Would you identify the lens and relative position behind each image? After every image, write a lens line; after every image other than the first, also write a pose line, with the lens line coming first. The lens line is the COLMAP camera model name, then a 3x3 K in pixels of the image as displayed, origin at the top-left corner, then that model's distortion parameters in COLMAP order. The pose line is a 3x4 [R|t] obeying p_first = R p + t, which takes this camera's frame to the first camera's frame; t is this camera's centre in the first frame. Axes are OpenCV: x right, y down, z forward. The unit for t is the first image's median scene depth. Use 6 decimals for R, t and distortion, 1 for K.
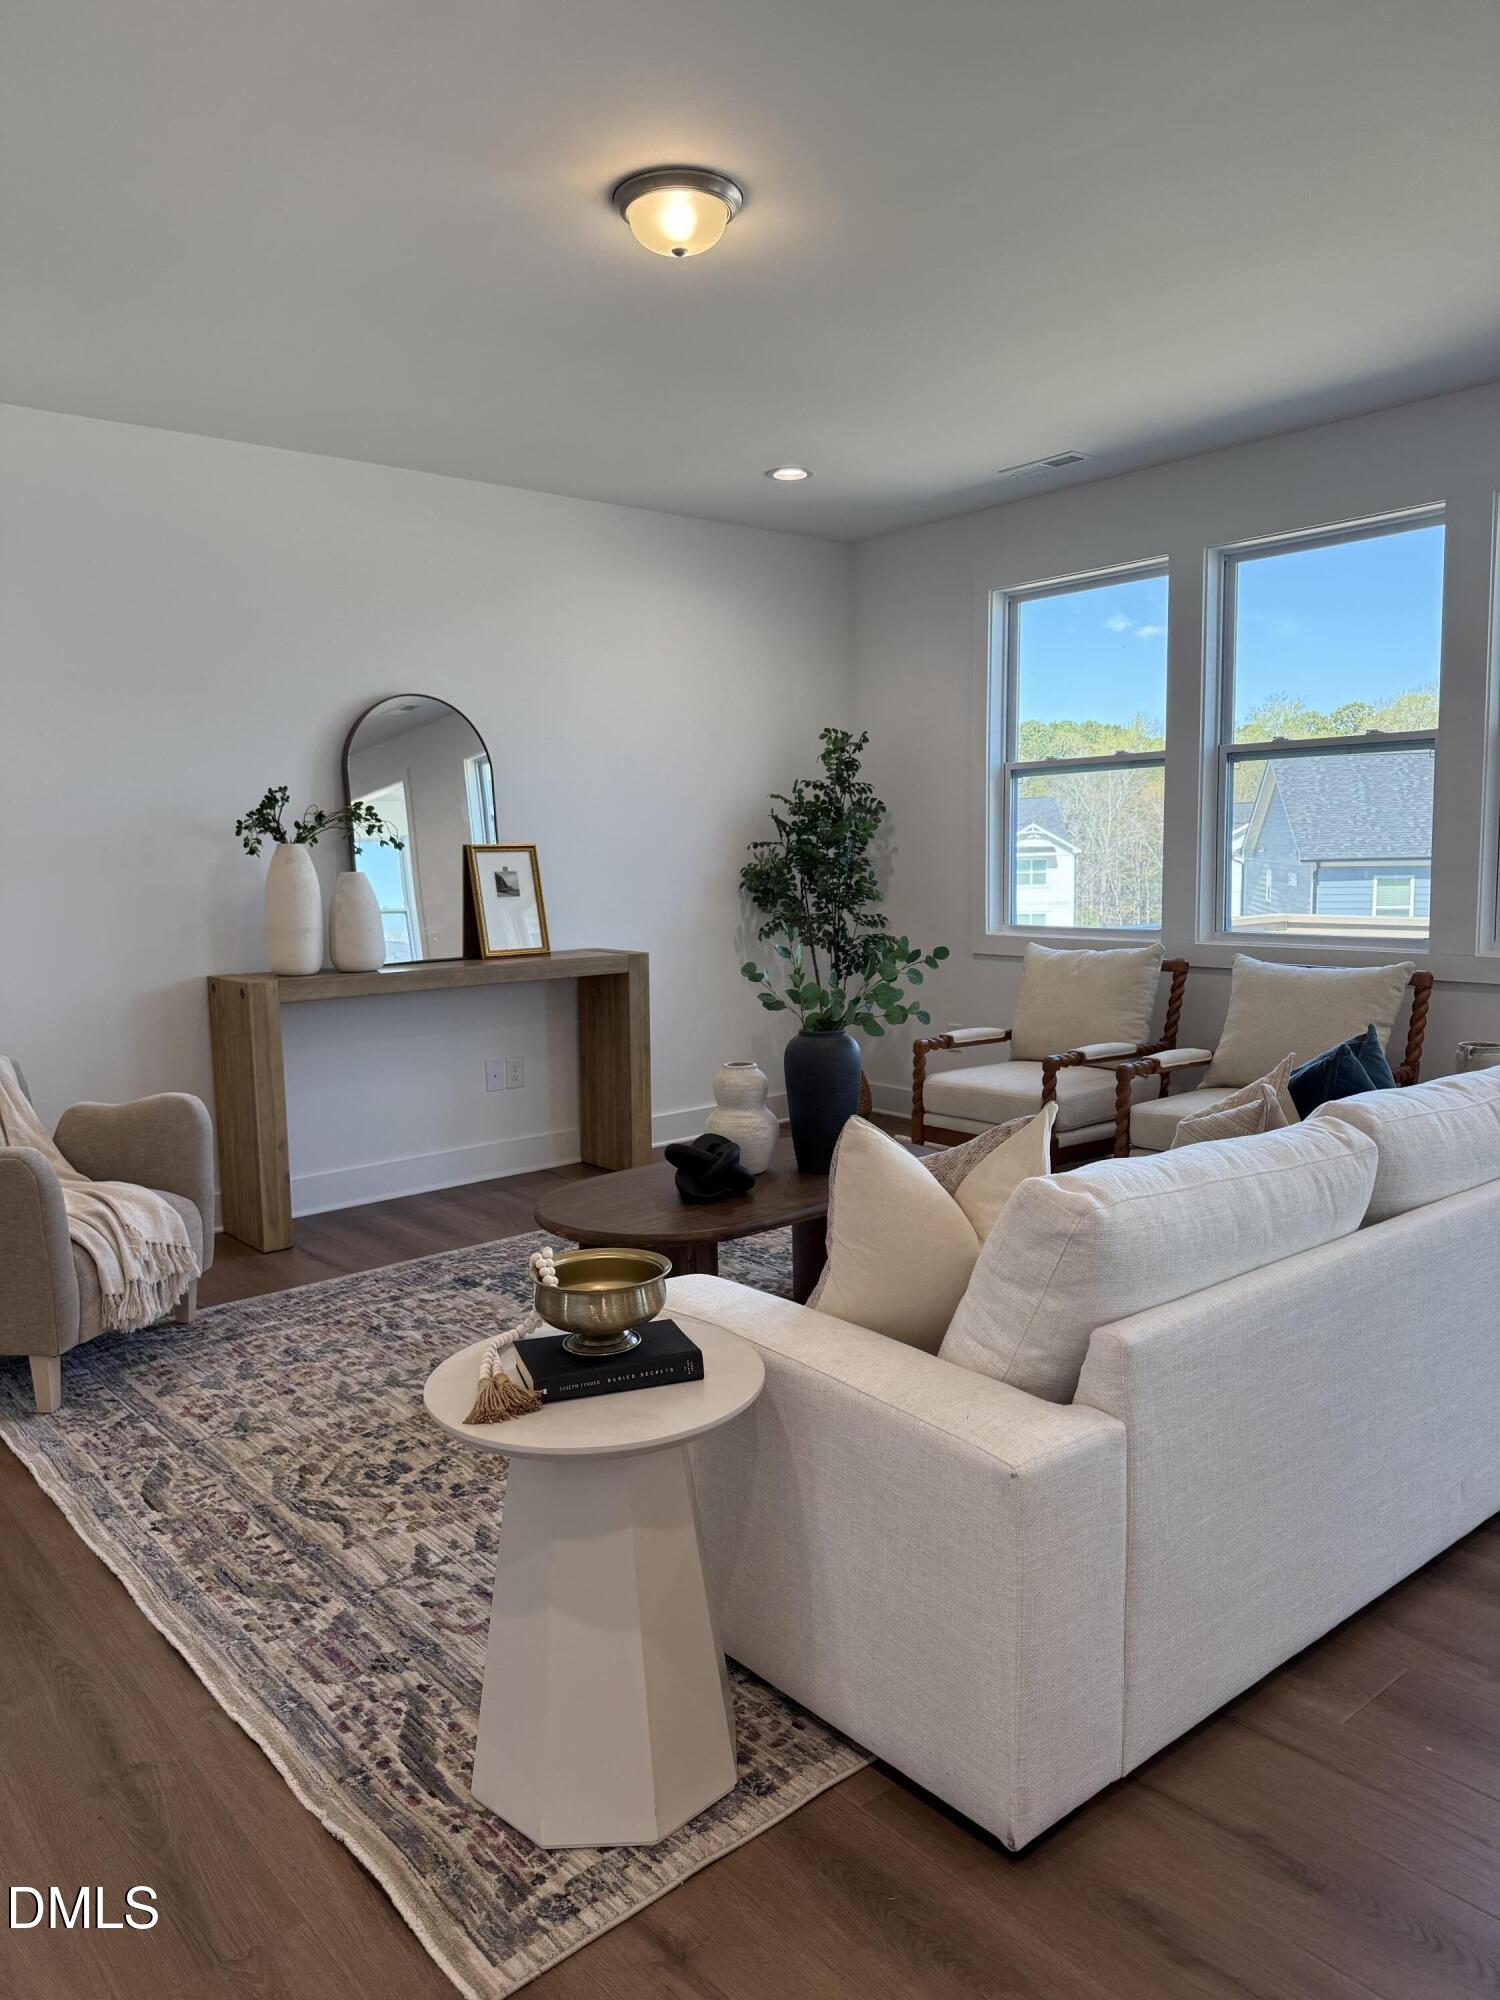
lens RADIAL K [[1393.3, 0, 749.8], [0, 1393.3, 1009.3], [0, 0, 1]] dist [0.178364, -0.352971]
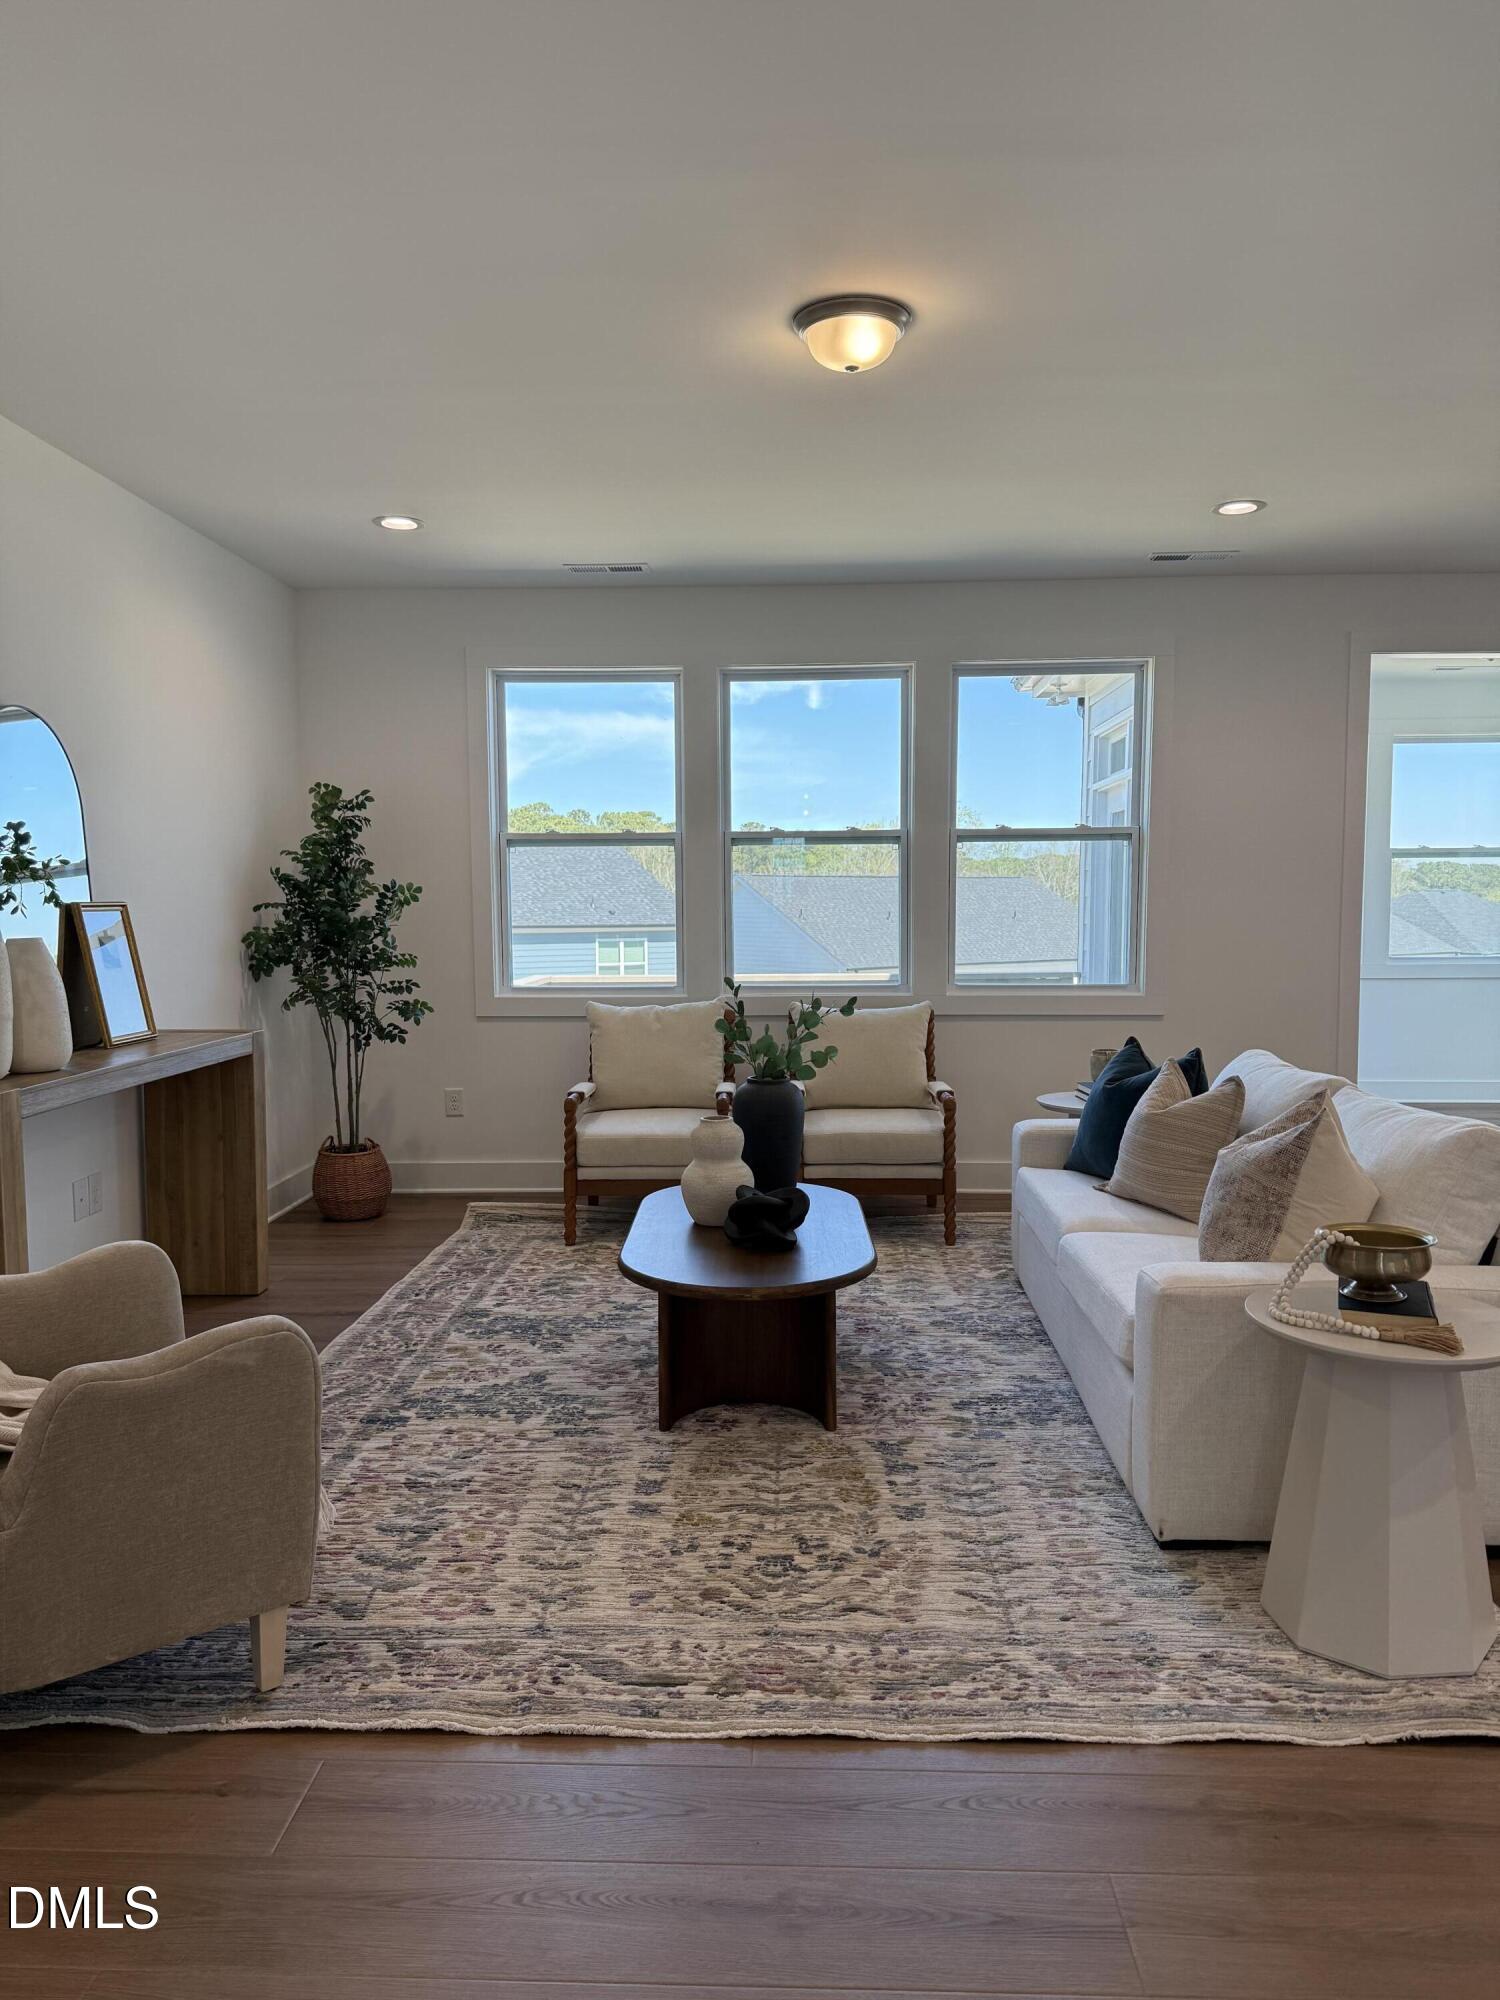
lens RADIAL K [[1393.3, 0, 749.8], [0, 1393.3, 1009.3], [0, 0, 1]] dist [0.178364, -0.352971]
pose [[0.671058, -0.042999, 0.740157, -0.708050], [0.079790, 0.996707, -0.014438, -0.022618], [-0.737099, 0.068746, 0.672279, 0.265675]]
